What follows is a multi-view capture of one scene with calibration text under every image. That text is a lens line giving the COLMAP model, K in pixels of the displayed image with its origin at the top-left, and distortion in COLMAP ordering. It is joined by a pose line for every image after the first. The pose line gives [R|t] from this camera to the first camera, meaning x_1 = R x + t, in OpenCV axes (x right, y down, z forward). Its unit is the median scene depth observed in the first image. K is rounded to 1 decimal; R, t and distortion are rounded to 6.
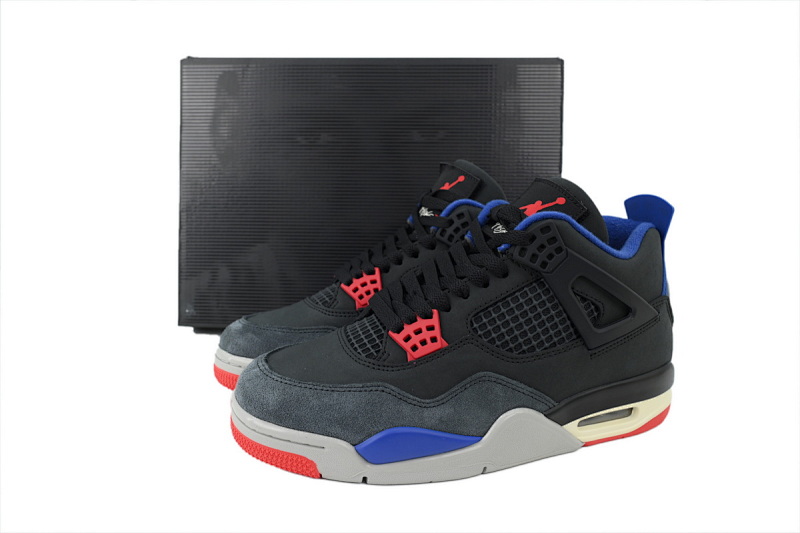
lens RADIAL K [[518.8, 0, 399.8], [0, 518.8, 268.4], [0, 0, 1]] dist [-0.027463, -0.004561]
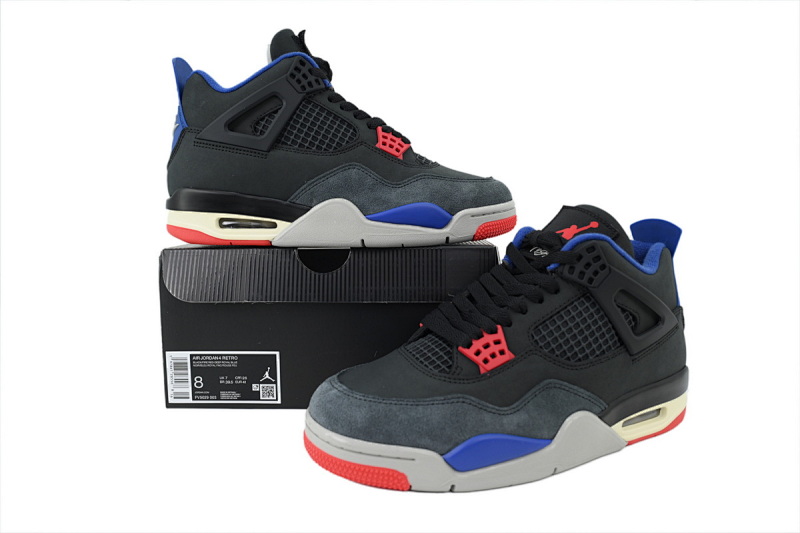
lens RADIAL K [[518.8, 0, 400.4], [0, 518.8, 266.0], [0, 0, 1]] dist [-0.027463, -0.004561]
pose [[0.992461, -0.030049, 0.118820, -0.265562], [0.038629, 0.996758, -0.070581, 0.024361], [-0.116314, 0.074638, 0.990404, -0.065075]]
